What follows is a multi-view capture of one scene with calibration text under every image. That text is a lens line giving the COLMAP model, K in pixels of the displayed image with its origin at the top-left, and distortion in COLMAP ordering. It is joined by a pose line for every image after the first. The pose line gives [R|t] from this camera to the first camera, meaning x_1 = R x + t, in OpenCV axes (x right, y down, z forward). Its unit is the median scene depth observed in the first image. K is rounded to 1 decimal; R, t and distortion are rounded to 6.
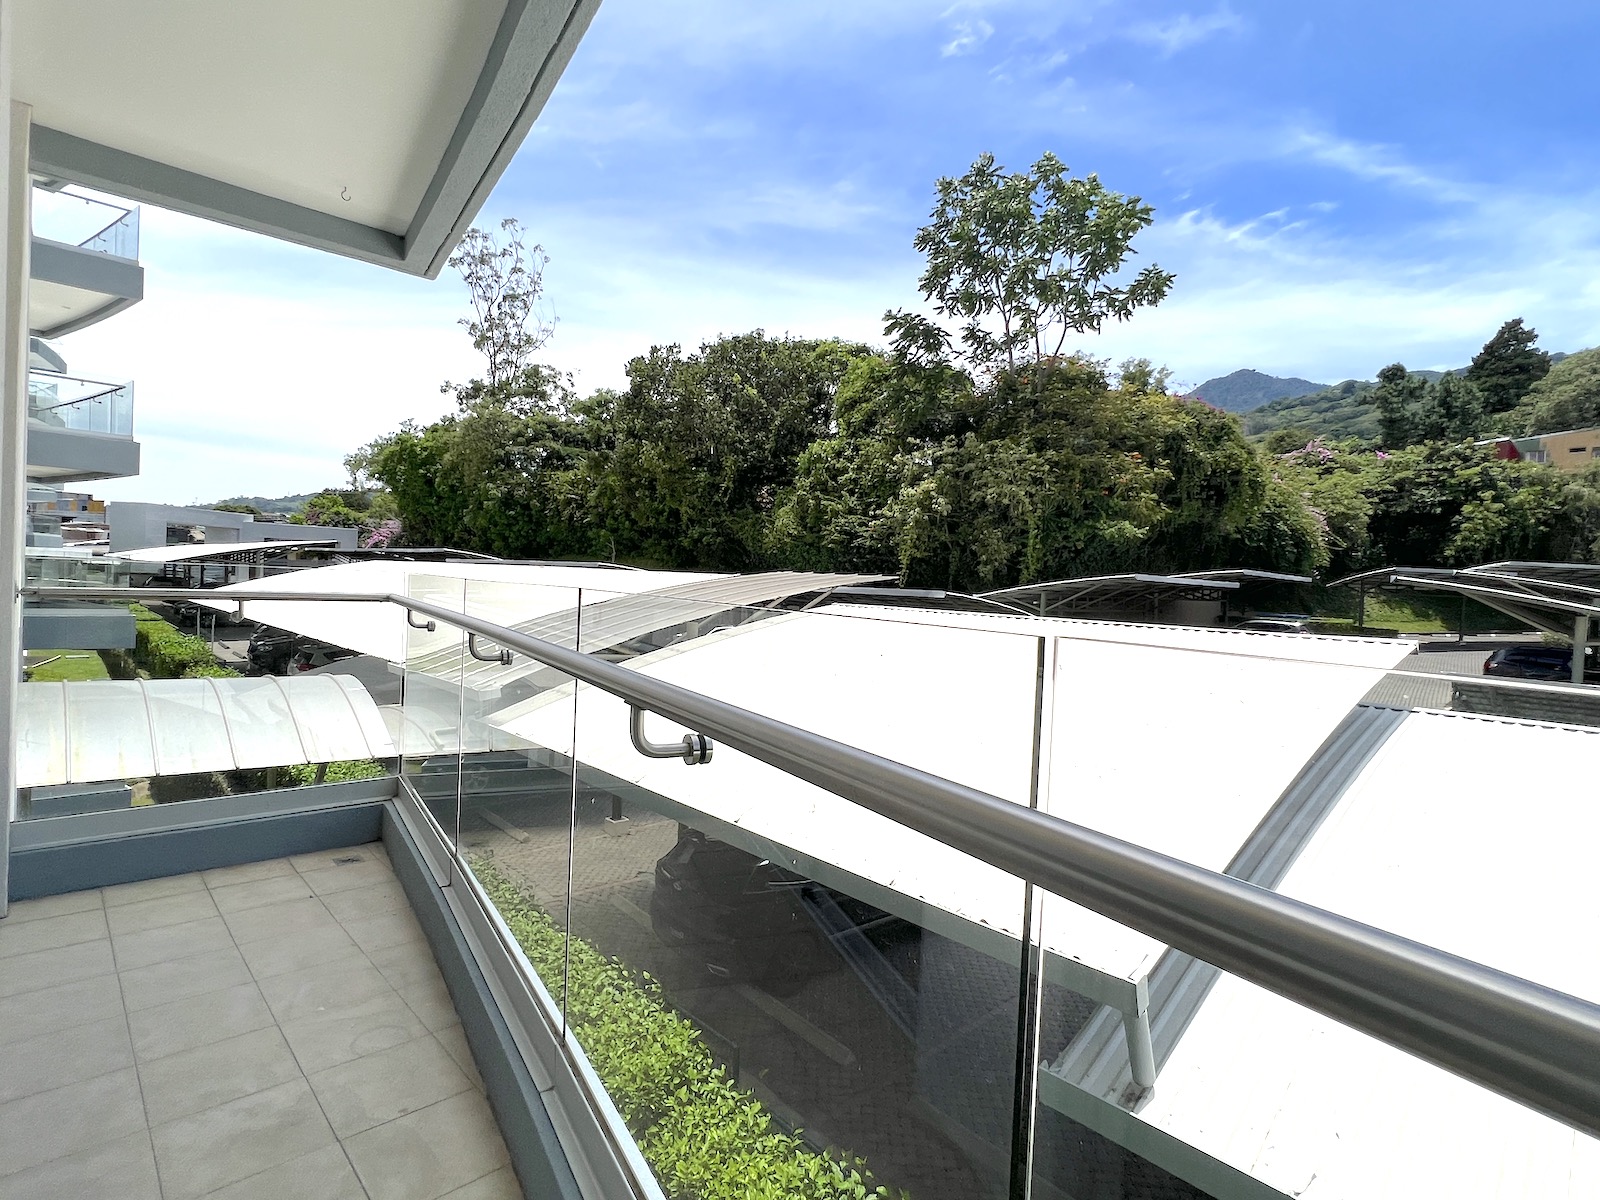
lens RADIAL K [[798.0, 0, 800.0], [0, 798.0, 600.0], [0, 0, 1]] dist [0.001371, 0.001055]
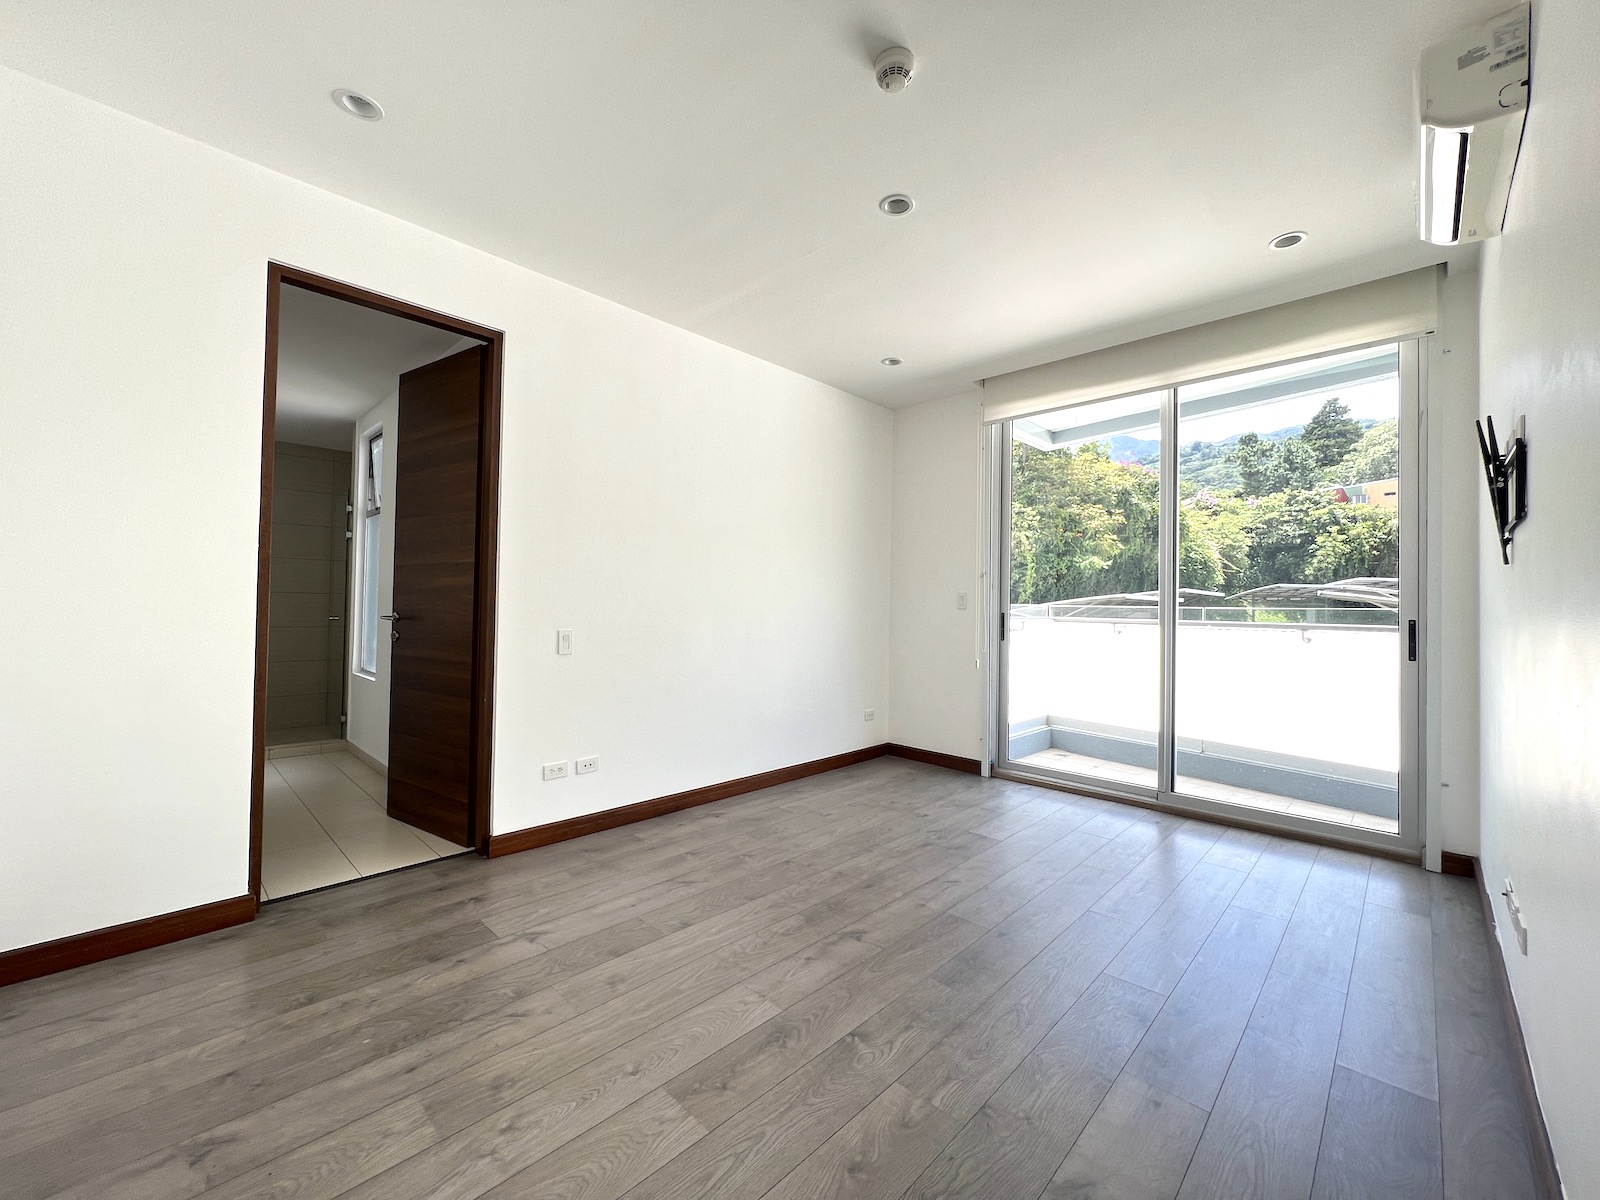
lens RADIAL K [[643.6, 0, 797.8], [0, 643.6, 595.6], [0, 0, 1]] dist [0.001187, -0.000388]
pose [[0.998718, -0.026425, 0.043170, -0.095552], [0.028187, 0.998772, -0.040732, 0.000304], [-0.042041, 0.041897, 0.998237, -0.045713]]
